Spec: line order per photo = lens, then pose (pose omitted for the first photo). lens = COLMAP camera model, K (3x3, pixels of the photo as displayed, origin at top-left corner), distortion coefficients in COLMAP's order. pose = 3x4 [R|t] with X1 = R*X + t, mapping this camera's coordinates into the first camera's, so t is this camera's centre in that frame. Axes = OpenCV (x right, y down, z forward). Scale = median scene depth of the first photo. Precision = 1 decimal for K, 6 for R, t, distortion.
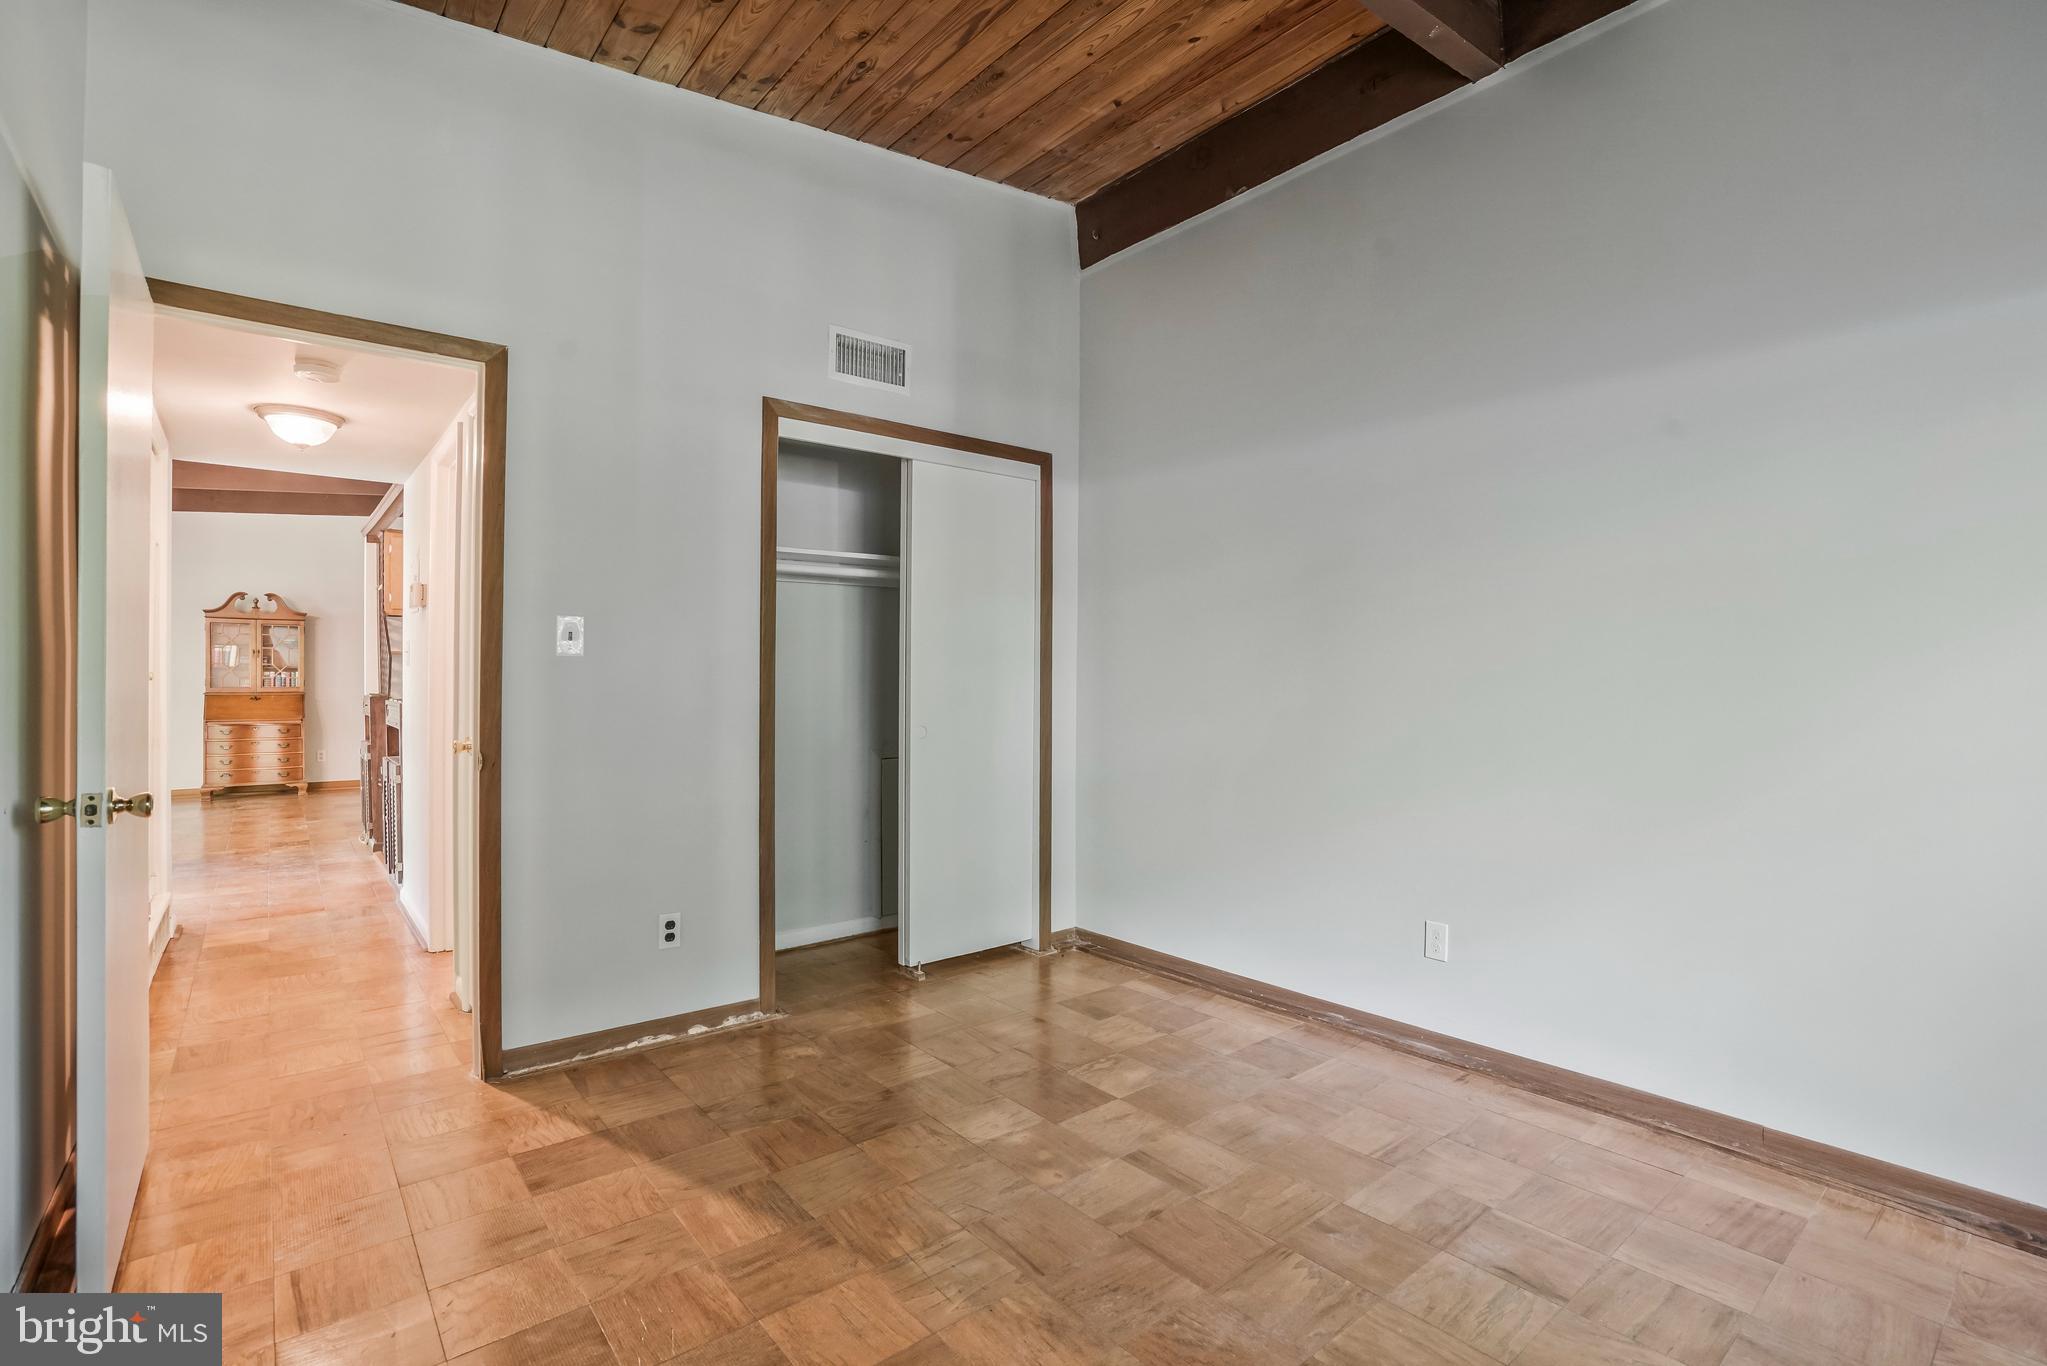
lens RADIAL K [[969.0, 0, 1027.9], [0, 969.0, 682.2], [0, 0, 1]] dist [-0.028461, 0.000945]
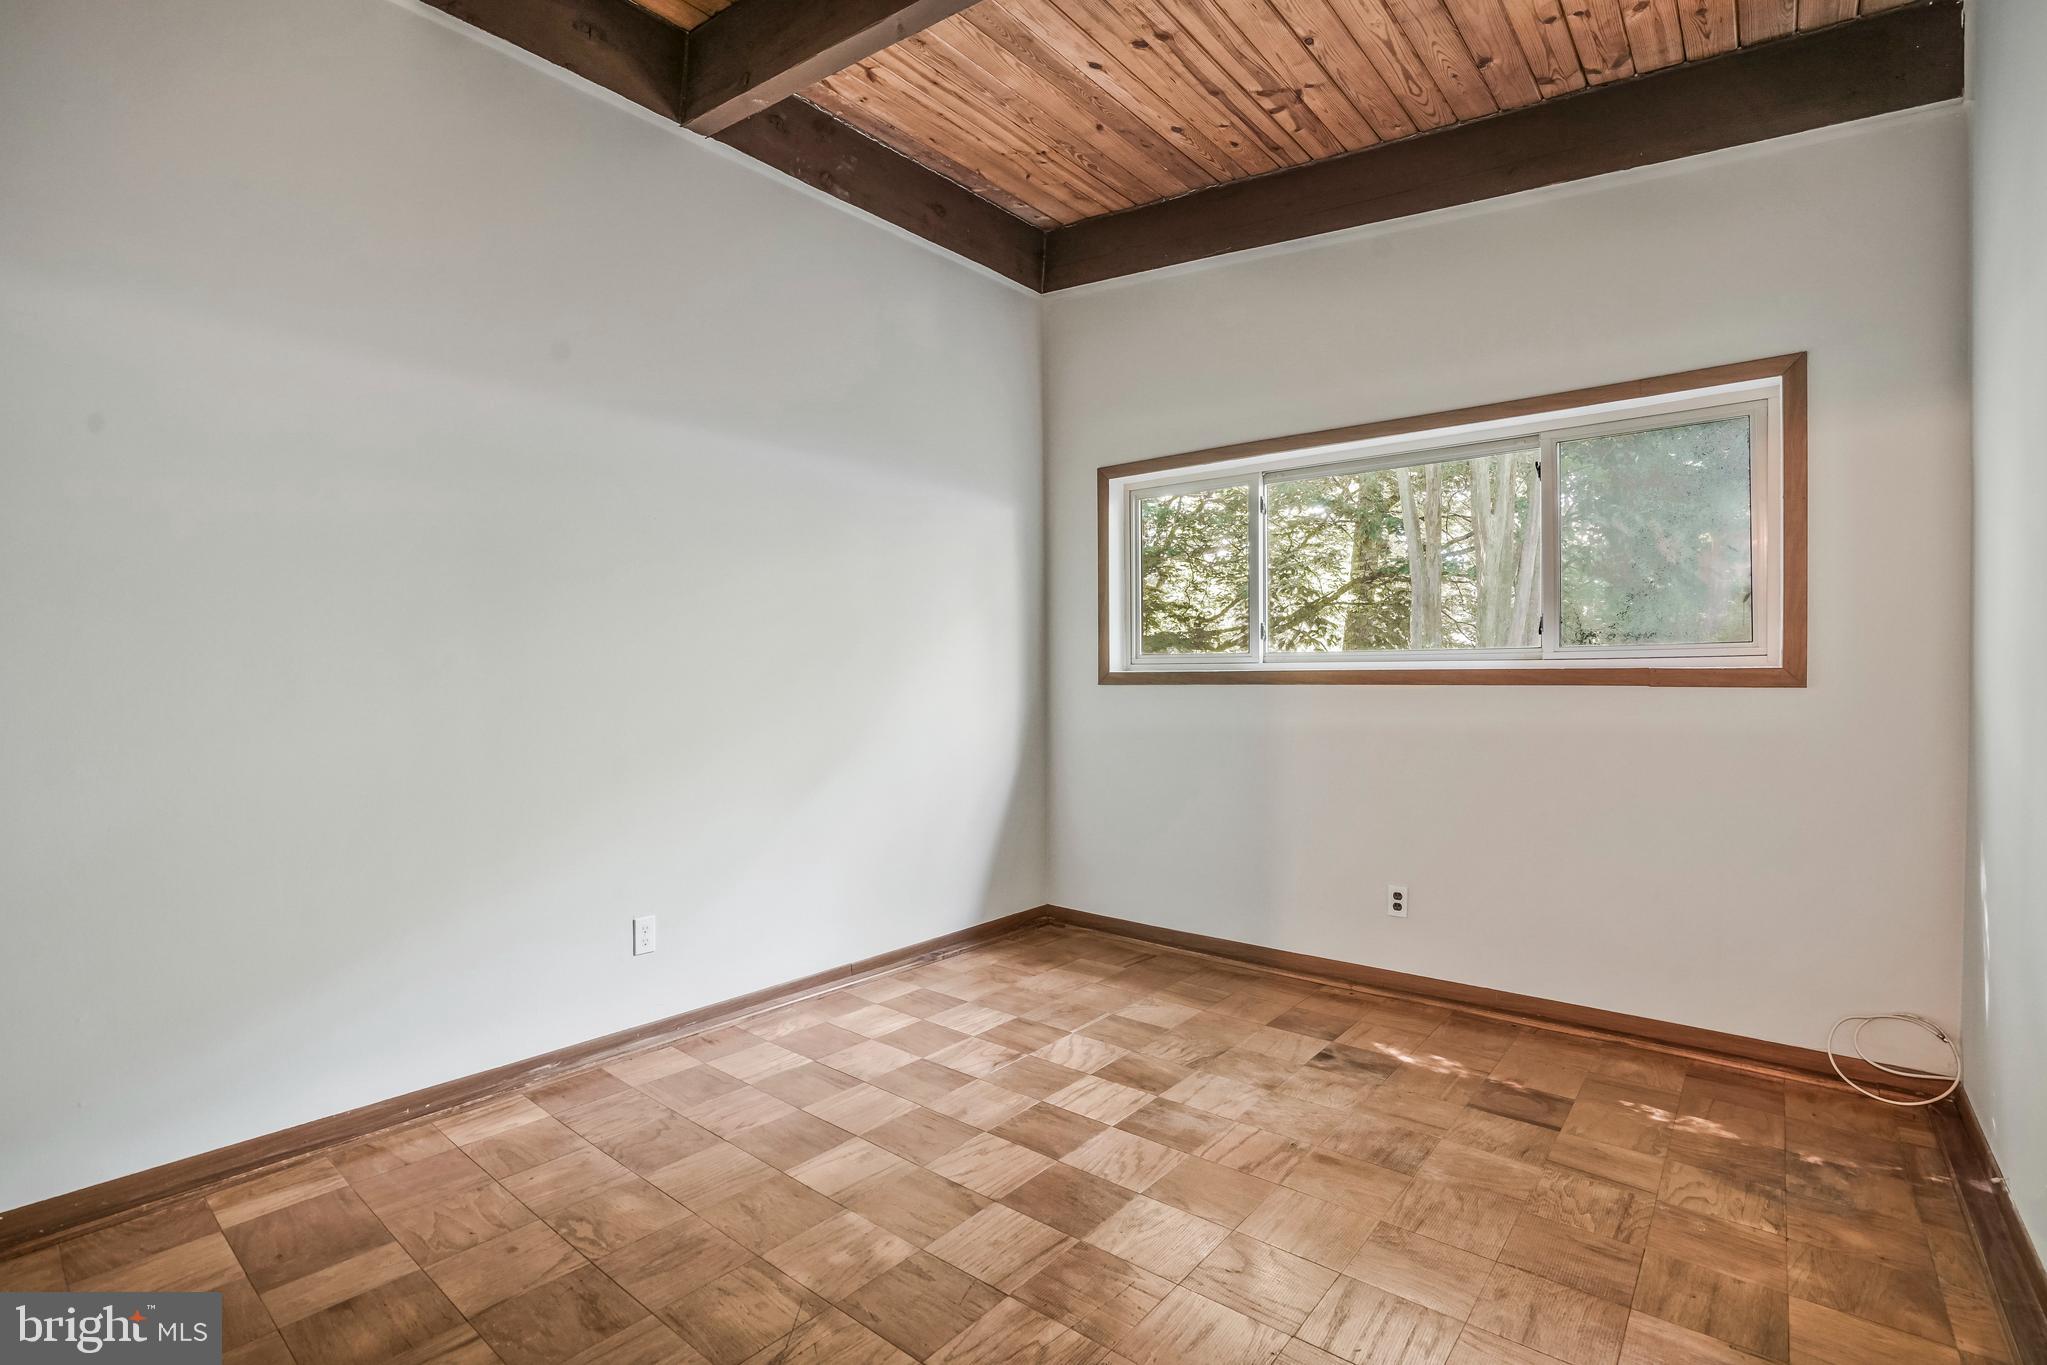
lens RADIAL K [[969.0, 0, 1027.9], [0, 969.0, 681.7], [0, 0, 1]] dist [-0.028461, 0.000945]
pose [[-0.214382, -0.007825, 0.976719, -0.643686], [-0.000815, 0.999969, 0.007833, -0.007641], [-0.976750, 0.000883, -0.214381, 0.803025]]
